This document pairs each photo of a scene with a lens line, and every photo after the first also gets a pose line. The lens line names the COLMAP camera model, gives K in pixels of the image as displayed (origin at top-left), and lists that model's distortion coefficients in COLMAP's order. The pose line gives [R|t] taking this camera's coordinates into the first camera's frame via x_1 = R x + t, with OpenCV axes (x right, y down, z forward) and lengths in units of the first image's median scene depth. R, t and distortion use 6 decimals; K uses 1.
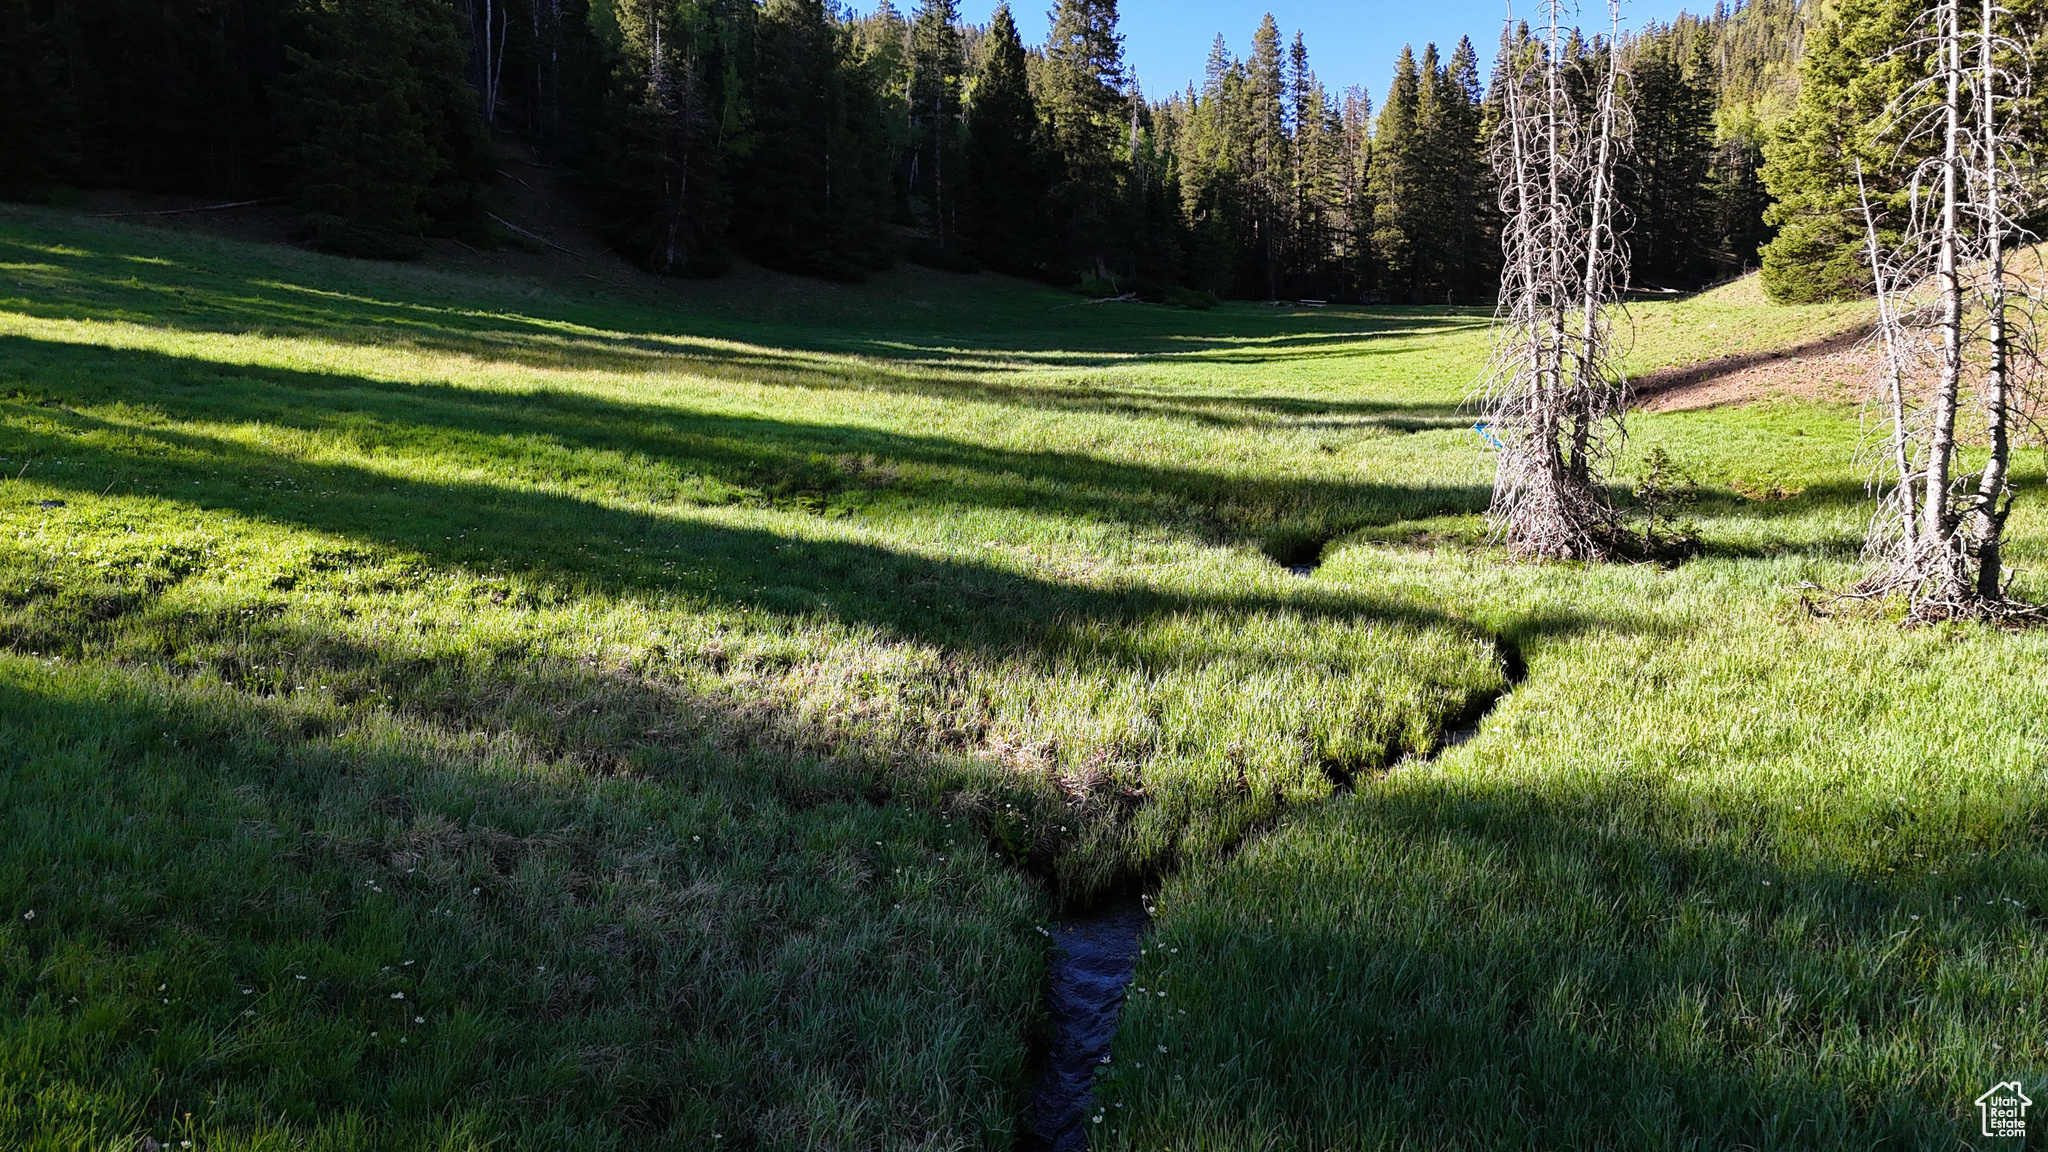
lens RADIAL K [[1457.1, 0, 1024.0], [0, 1457.1, 576.0], [0, 0, 1]] dist [0.102622, -0.117339]
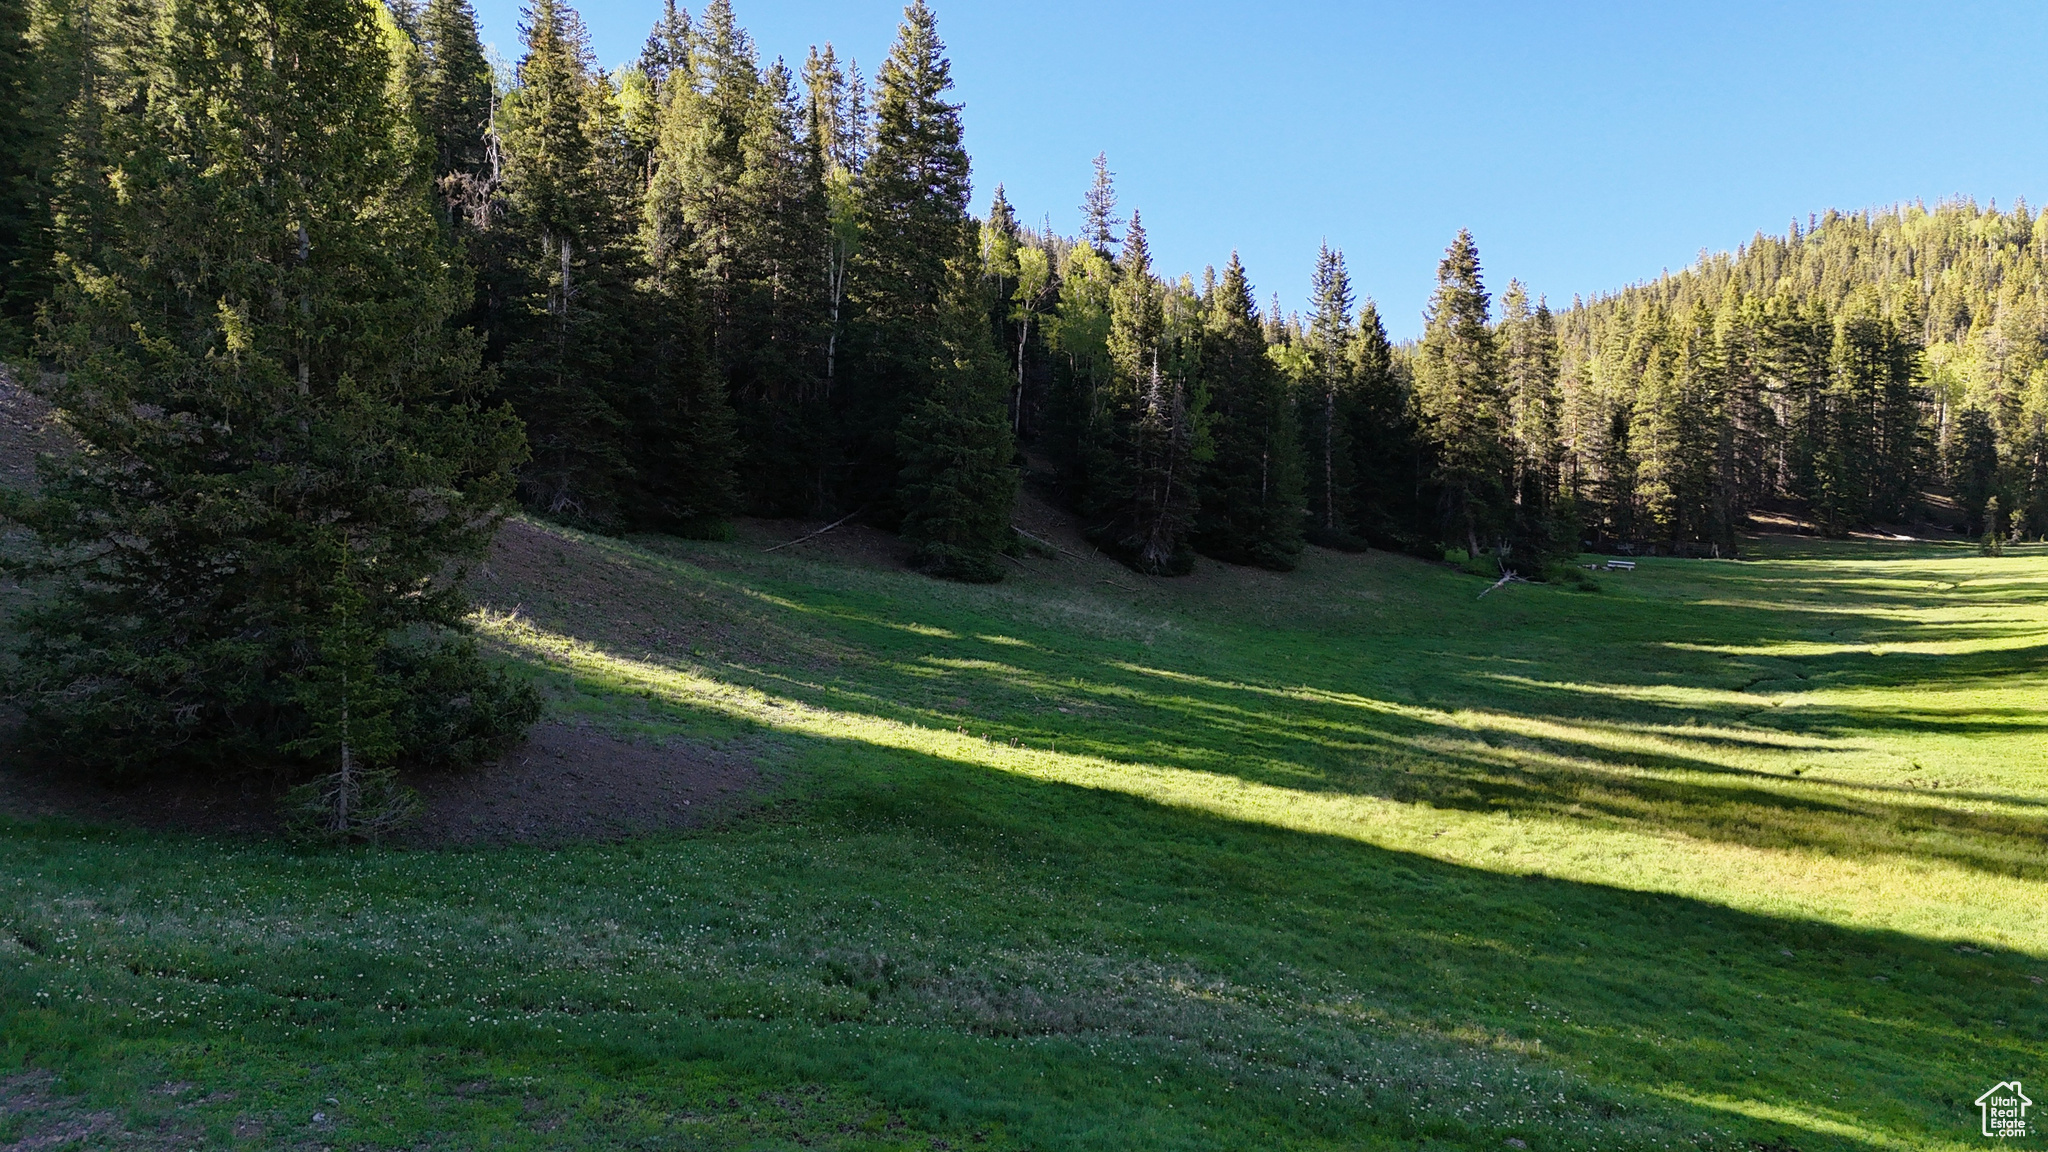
lens RADIAL K [[1457.1, 0, 1024.0], [0, 1457.1, 576.0], [0, 0, 1]] dist [0.102622, -0.117339]
pose [[0.999354, 0.012335, -0.033749, -0.240302], [-0.016475, 0.991983, -0.125290, -0.054623], [0.031933, 0.125765, 0.991546, -0.045758]]
